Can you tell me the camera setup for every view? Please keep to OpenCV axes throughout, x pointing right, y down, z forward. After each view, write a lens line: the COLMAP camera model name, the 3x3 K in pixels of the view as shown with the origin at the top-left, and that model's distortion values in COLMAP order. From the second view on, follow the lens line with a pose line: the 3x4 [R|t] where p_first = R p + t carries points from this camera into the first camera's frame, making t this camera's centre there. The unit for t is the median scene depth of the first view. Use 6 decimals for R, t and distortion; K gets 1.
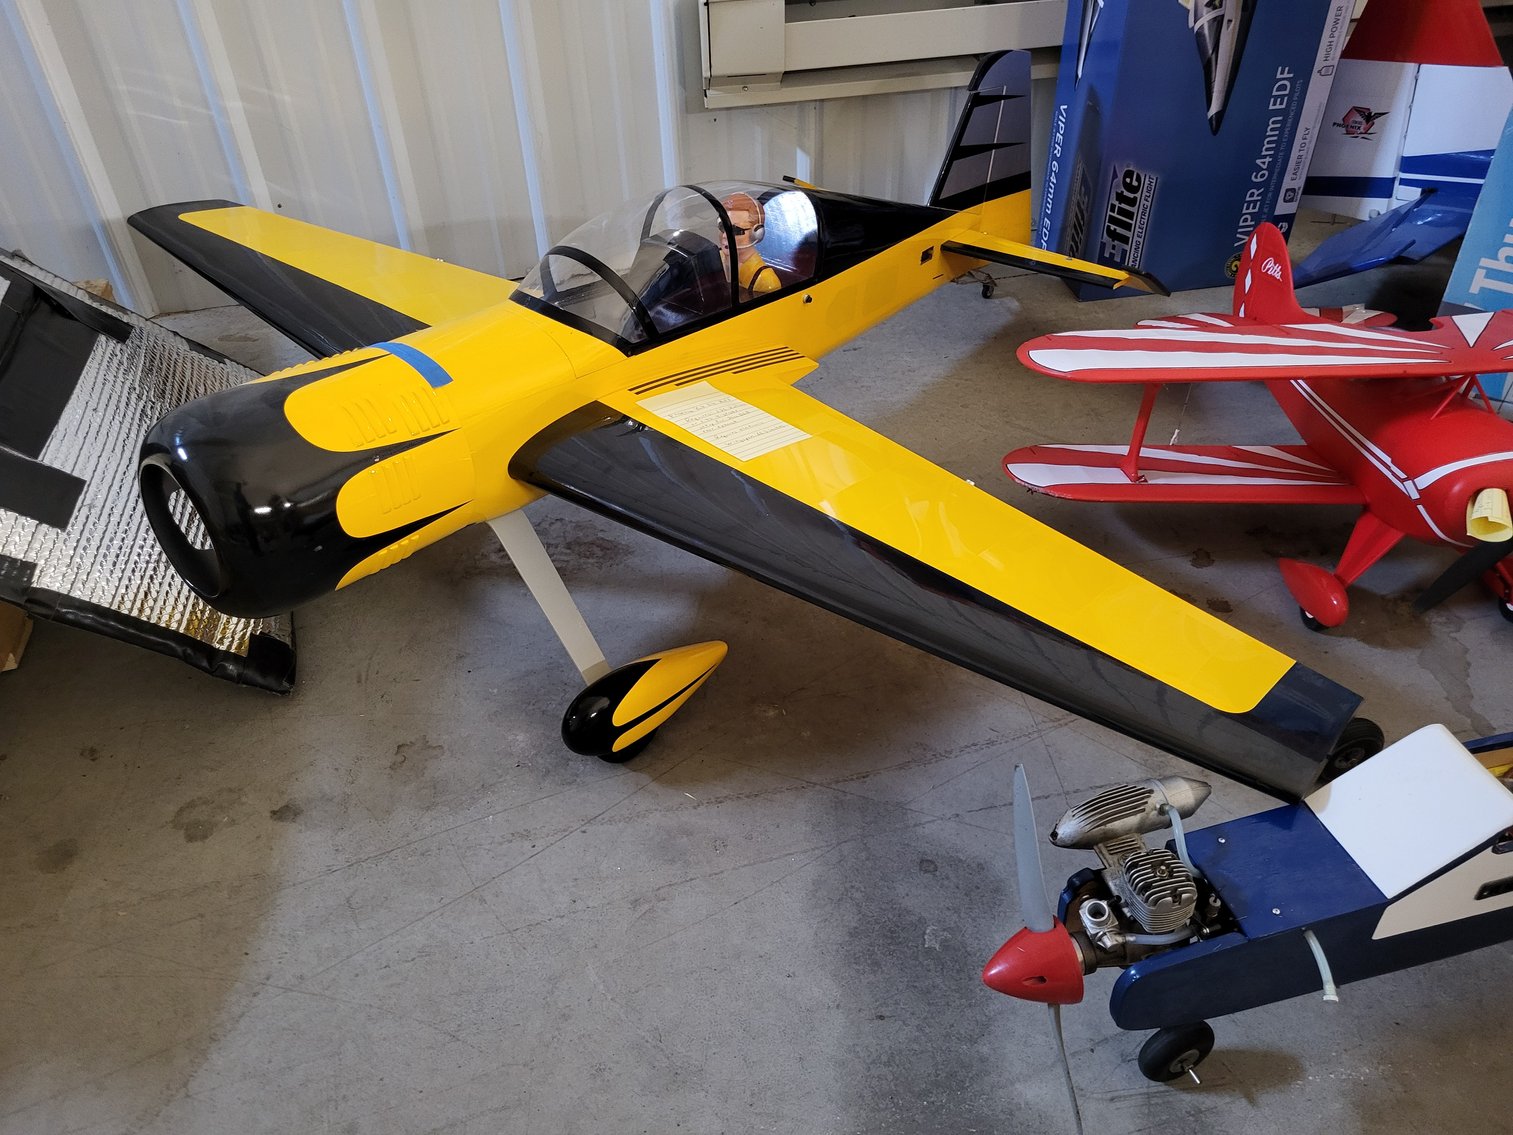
lens RADIAL K [[1159.4, 0, 756.5], [0, 1159.4, 567.5], [0, 0, 1]] dist [0.000492, 0.000131]
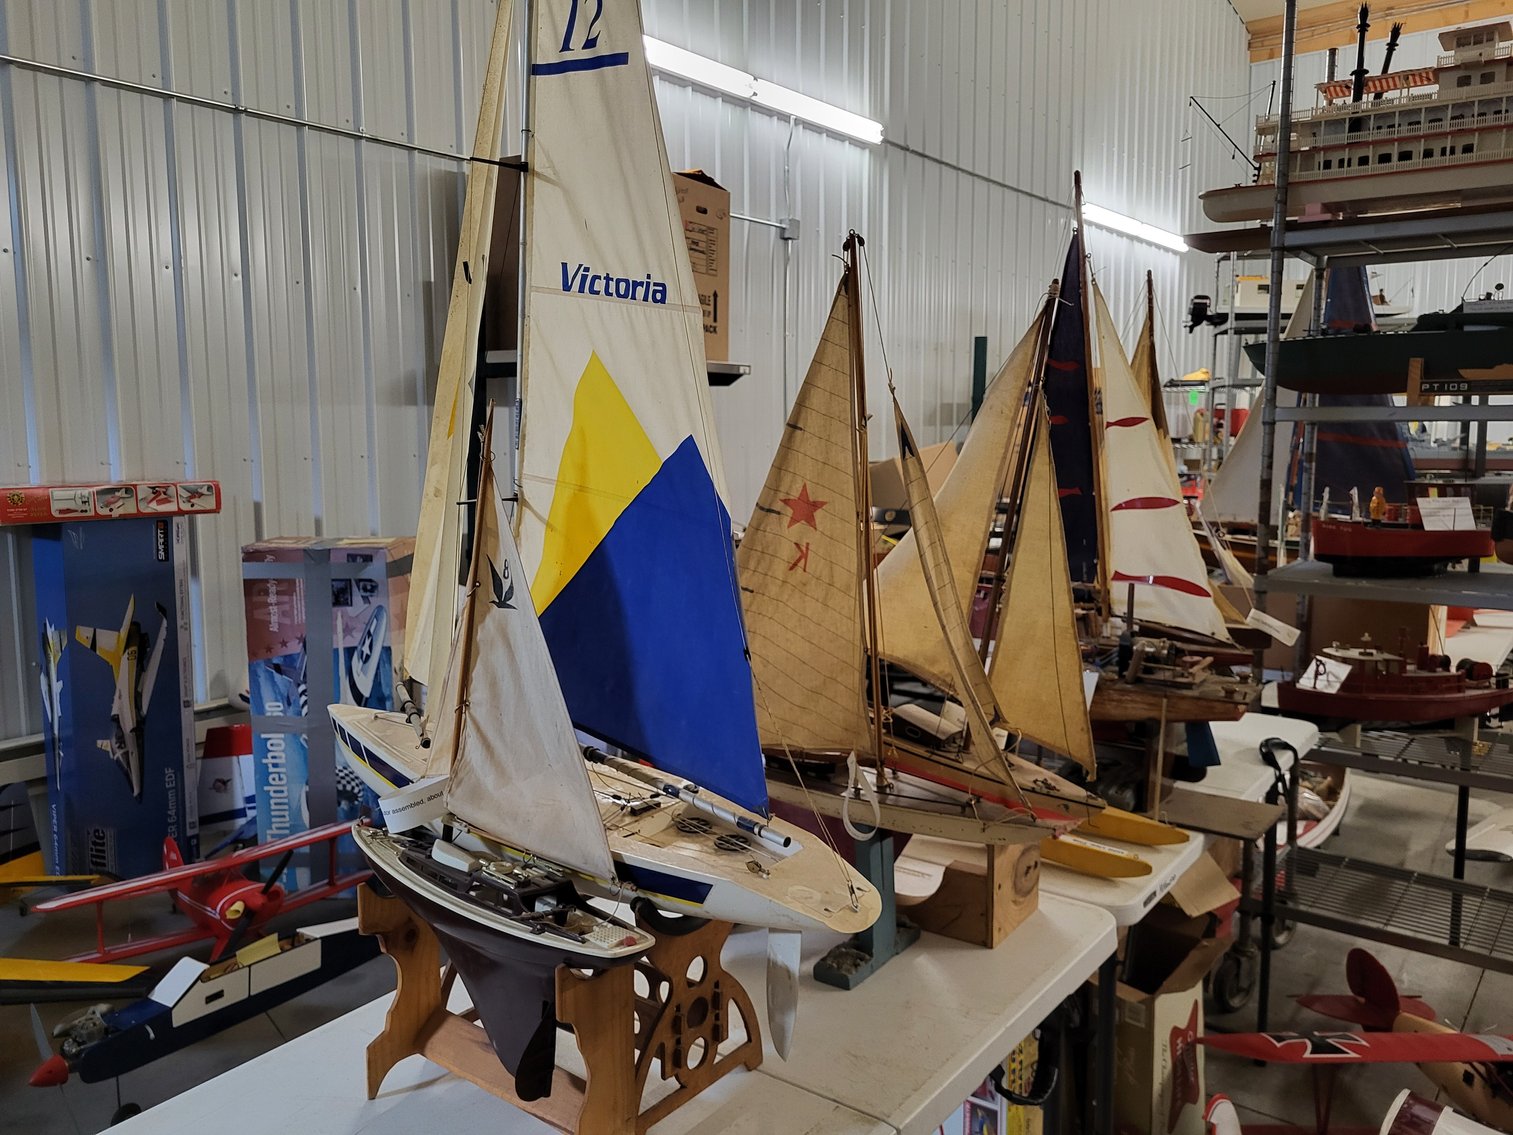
lens RADIAL K [[1159.4, 0, 756.5], [0, 1159.4, 567.5], [0, 0, 1]] dist [0.000492, 0.000131]
pose [[0.737624, -0.045734, 0.673661, -0.142311], [0.402684, 0.830654, -0.384526, 0.464932], [-0.541993, 0.554908, 0.631126, -1.019729]]
